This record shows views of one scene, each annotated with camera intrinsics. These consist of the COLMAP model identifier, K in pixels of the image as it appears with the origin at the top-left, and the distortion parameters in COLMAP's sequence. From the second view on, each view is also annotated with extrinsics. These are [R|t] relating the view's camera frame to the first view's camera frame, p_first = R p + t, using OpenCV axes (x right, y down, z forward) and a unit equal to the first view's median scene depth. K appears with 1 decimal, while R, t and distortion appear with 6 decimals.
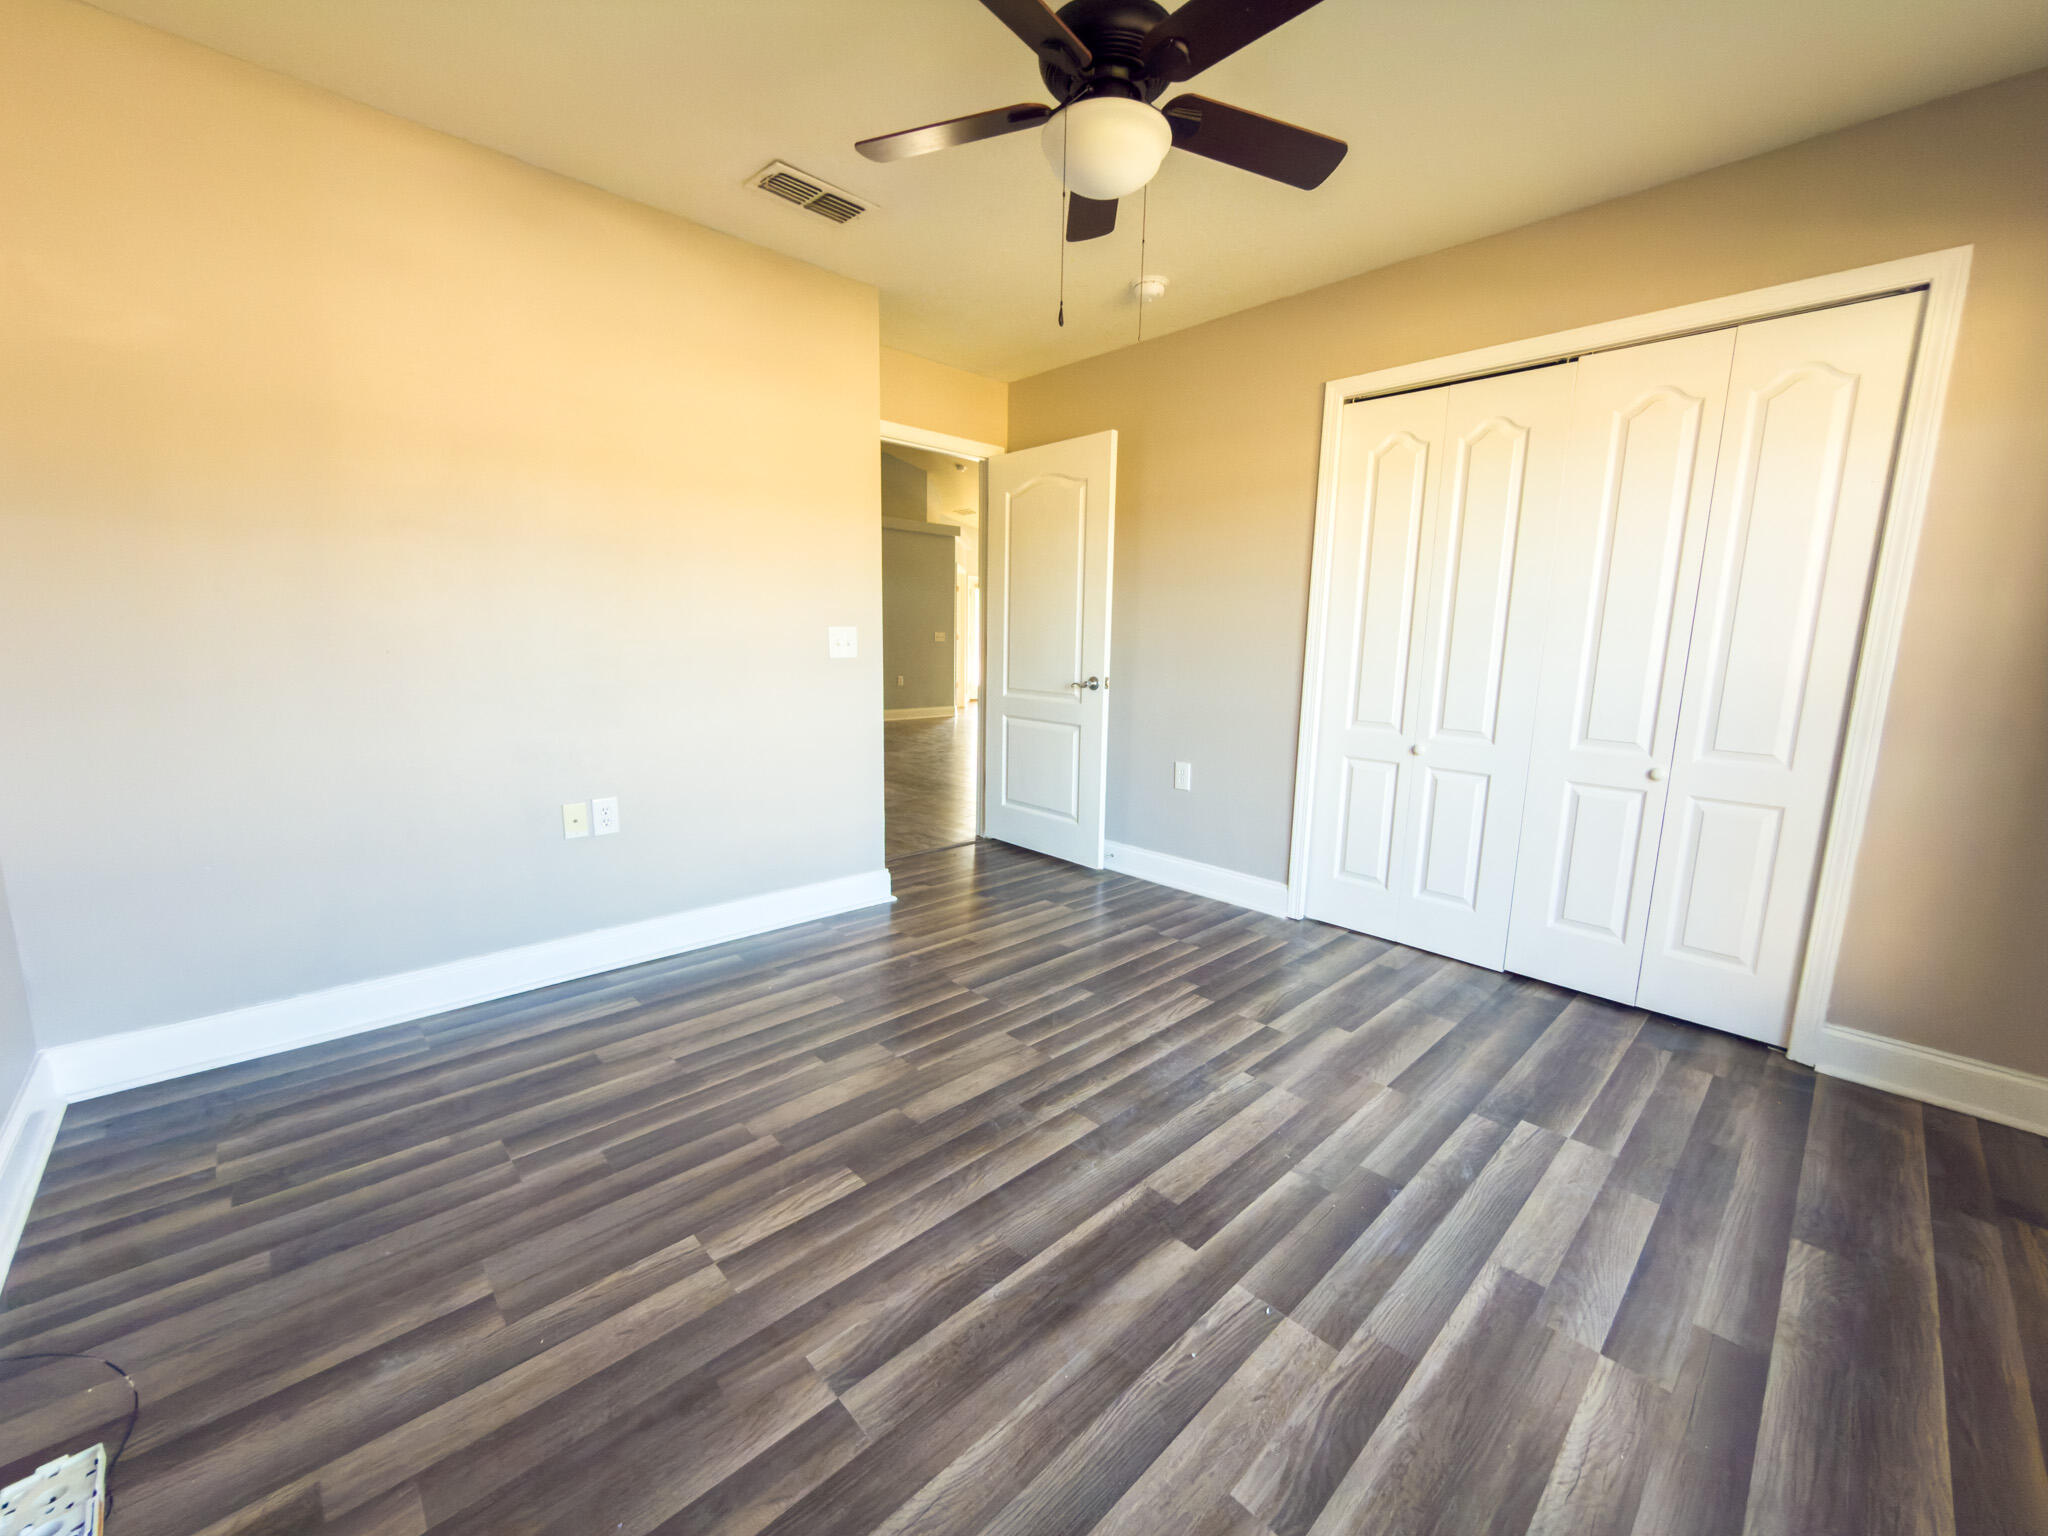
lens RADIAL K [[824.3, 0, 1032.3], [0, 824.3, 772.3], [0, 0, 1]] dist [-0.004867, -0.000309]
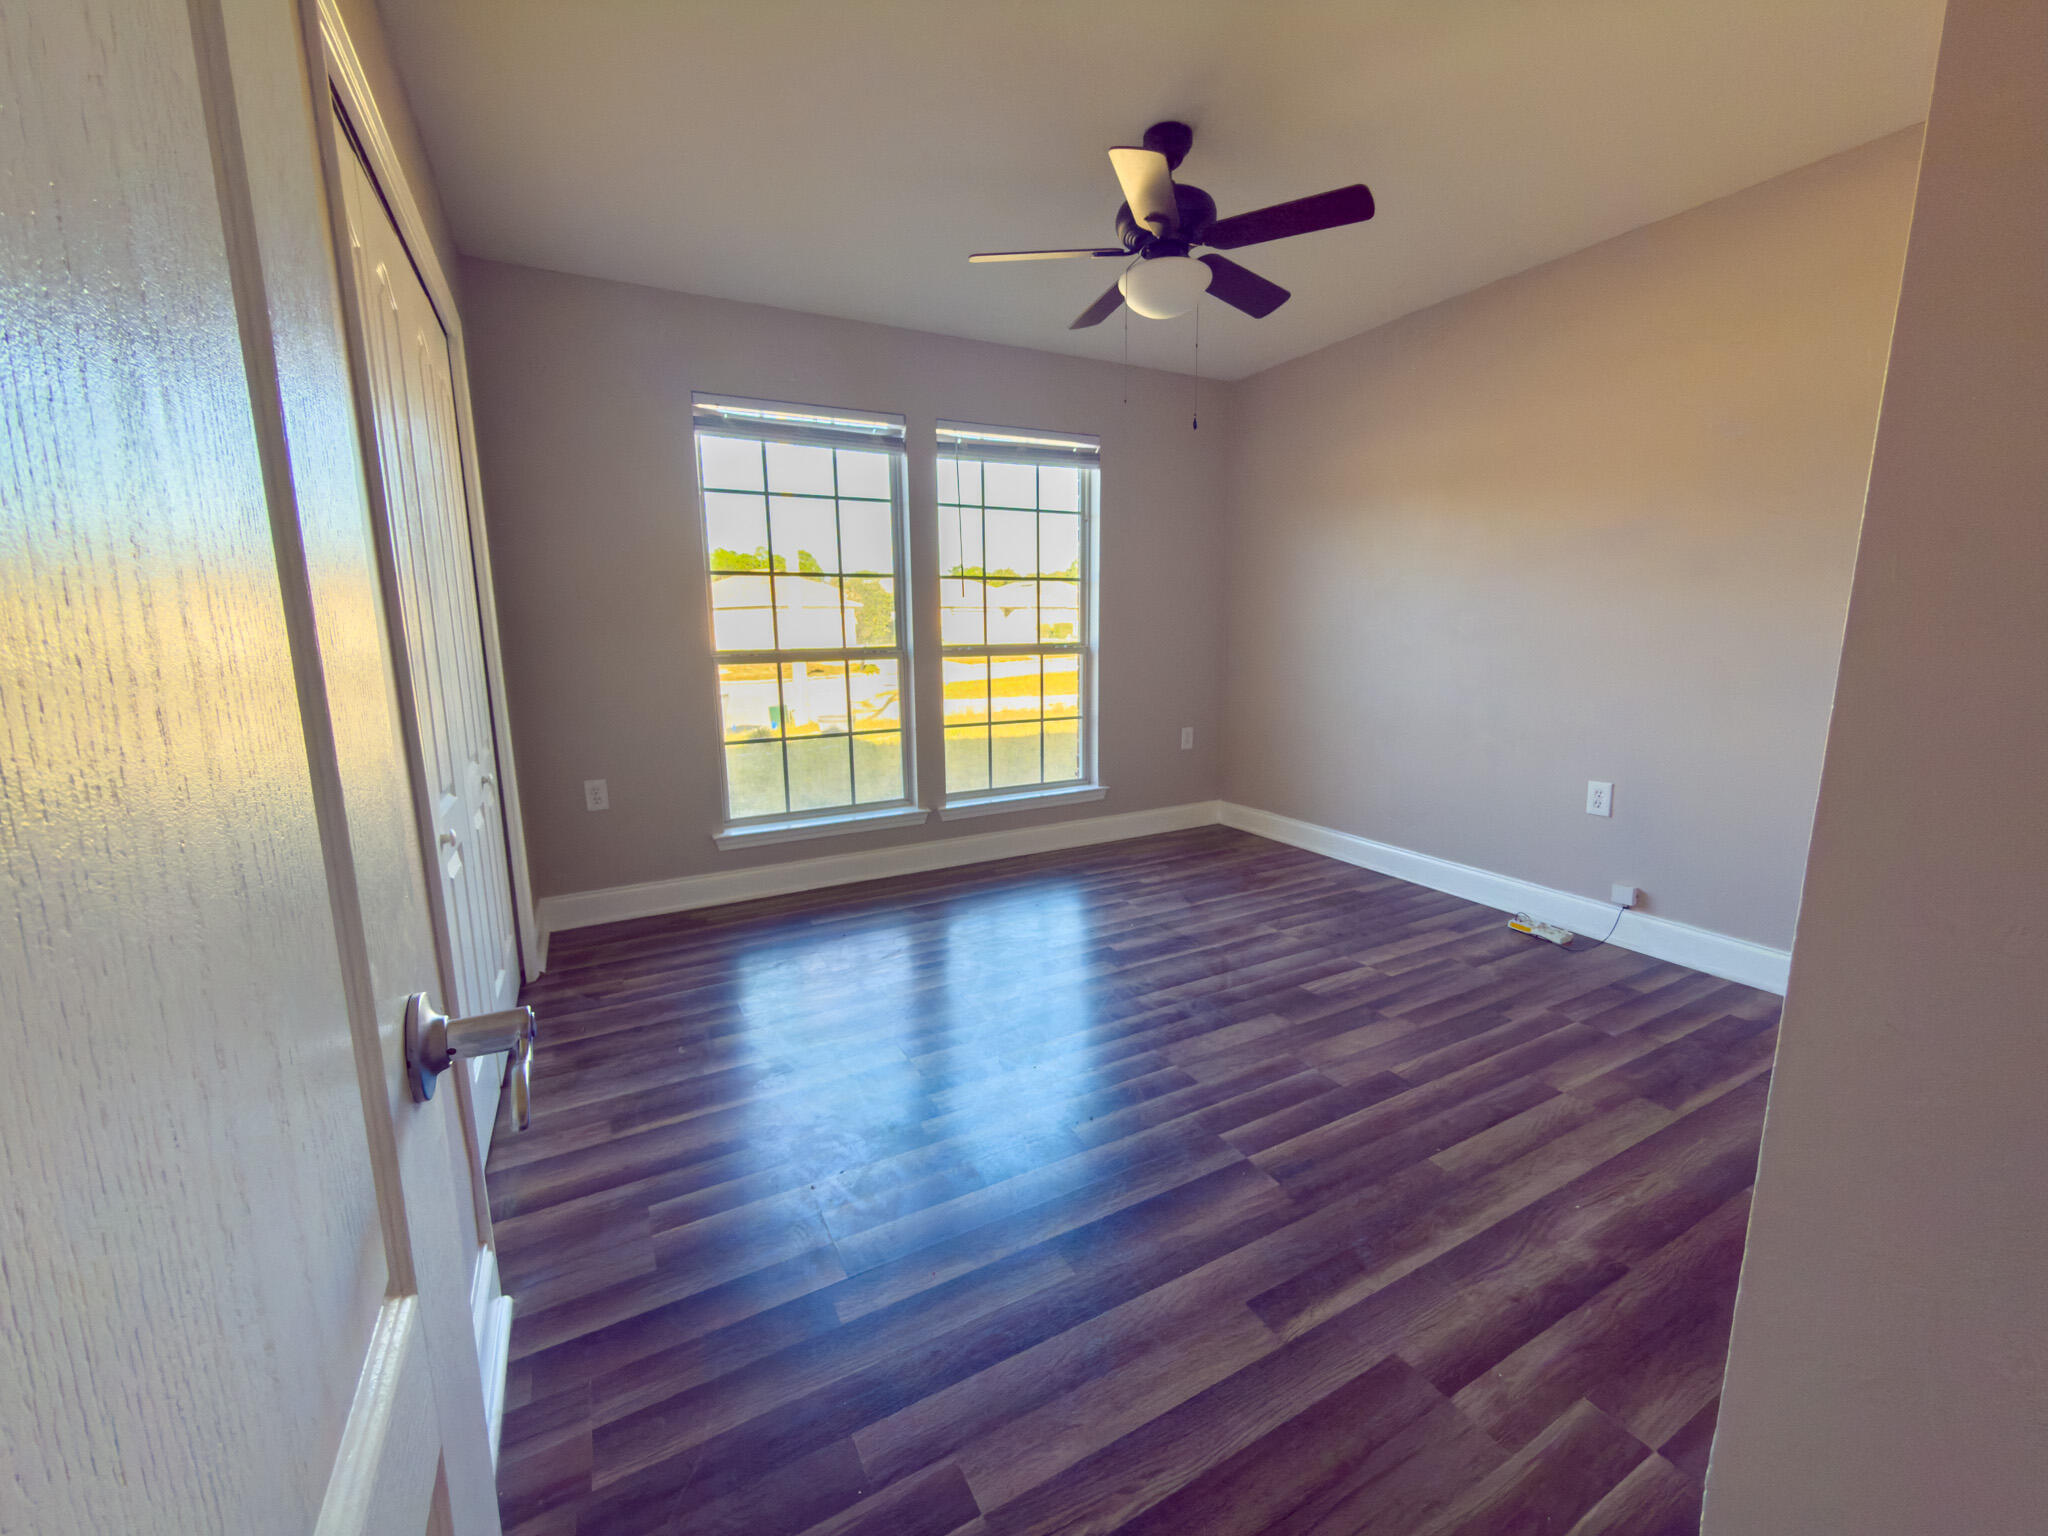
lens RADIAL K [[824.3, 0, 1032.1], [0, 824.3, 762.5], [0, 0, 1]] dist [-0.004867, -0.000309]
pose [[-0.963954, -0.049359, 0.261450, -0.087564], [0.039396, 0.945332, 0.323722, -0.361134], [-0.263135, 0.322354, -0.909312, 2.065966]]
